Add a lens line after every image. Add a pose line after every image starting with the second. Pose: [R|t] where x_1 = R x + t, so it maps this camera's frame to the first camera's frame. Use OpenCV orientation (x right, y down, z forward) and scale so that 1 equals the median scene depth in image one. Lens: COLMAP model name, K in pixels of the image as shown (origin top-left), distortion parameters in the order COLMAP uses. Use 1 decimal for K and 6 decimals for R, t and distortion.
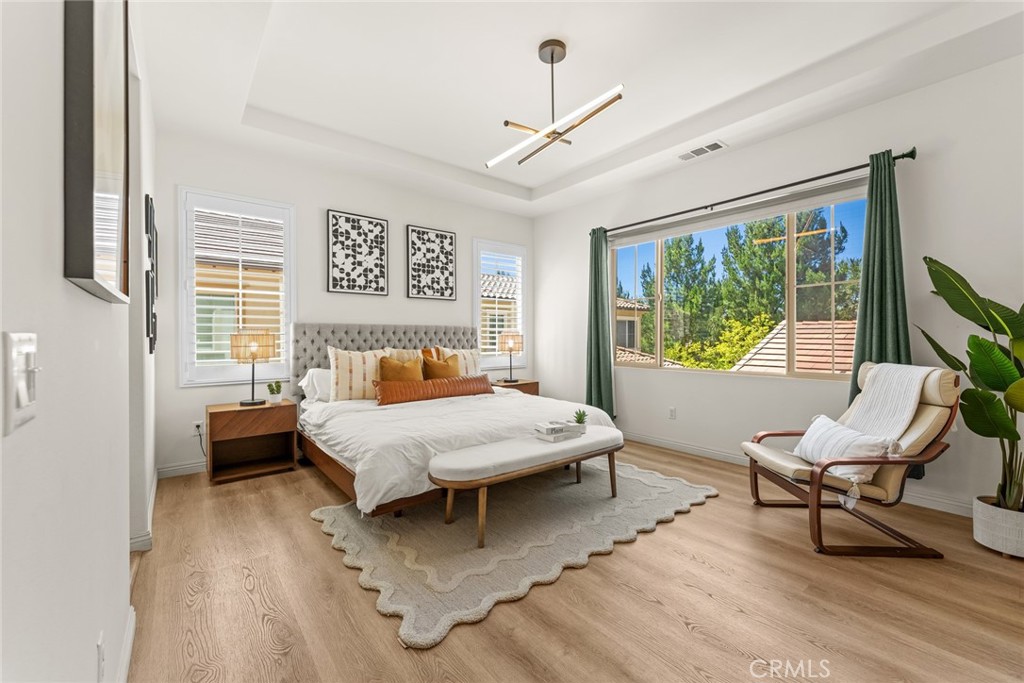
lens RADIAL K [[414.2, 0, 518.4], [0, 414.2, 338.7], [0, 0, 1]] dist [-0.000877, -0.000330]
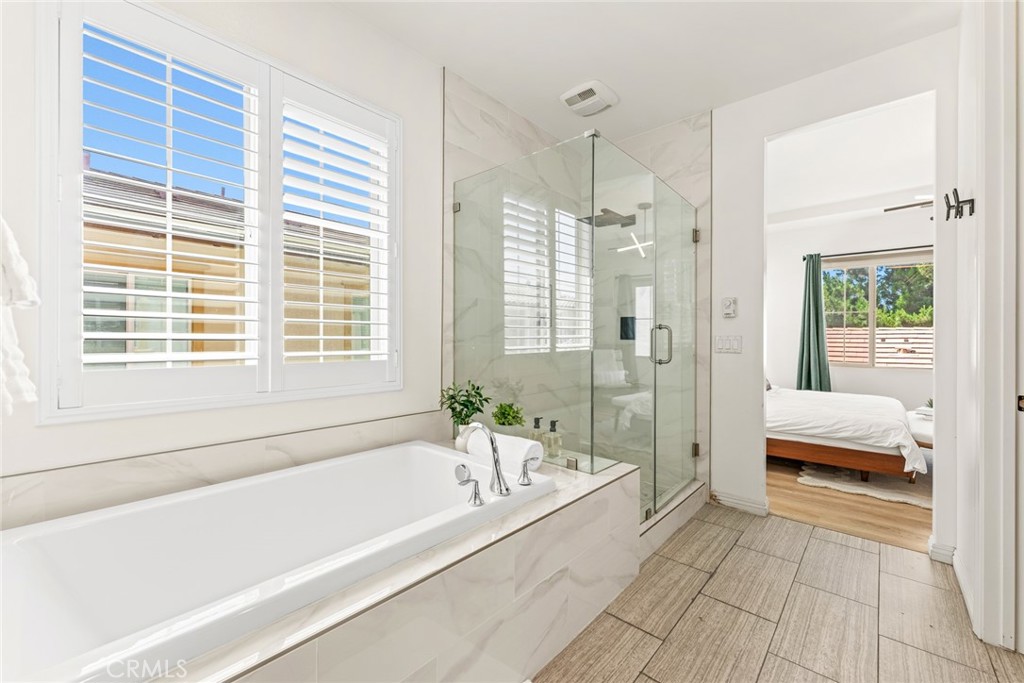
lens RADIAL K [[414.2, 0, 512.3], [0, 414.2, 340.0], [0, 0, 1]] dist [-0.000877, -0.000330]
pose [[0.986452, 0.004227, 0.163996, -0.962722], [-0.004289, 0.999991, 0.000024, -0.008513], [-0.163994, -0.000727, 0.986461, -0.065379]]
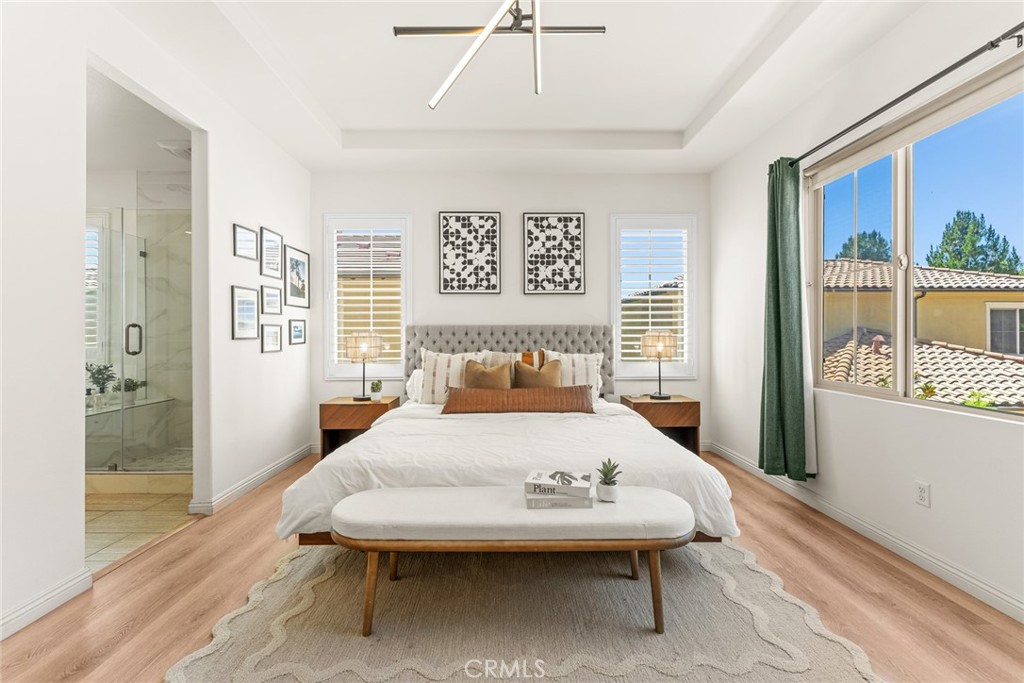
lens RADIAL K [[414.2, 0, 511.7], [0, 414.2, 335.0], [0, 0, 1]] dist [-0.000877, -0.000330]
pose [[0.786212, -0.004409, -0.617941, 0.284937], [-0.000155, 0.999973, -0.007332, -0.005230], [0.617957, 0.005860, 0.786190, 0.302927]]
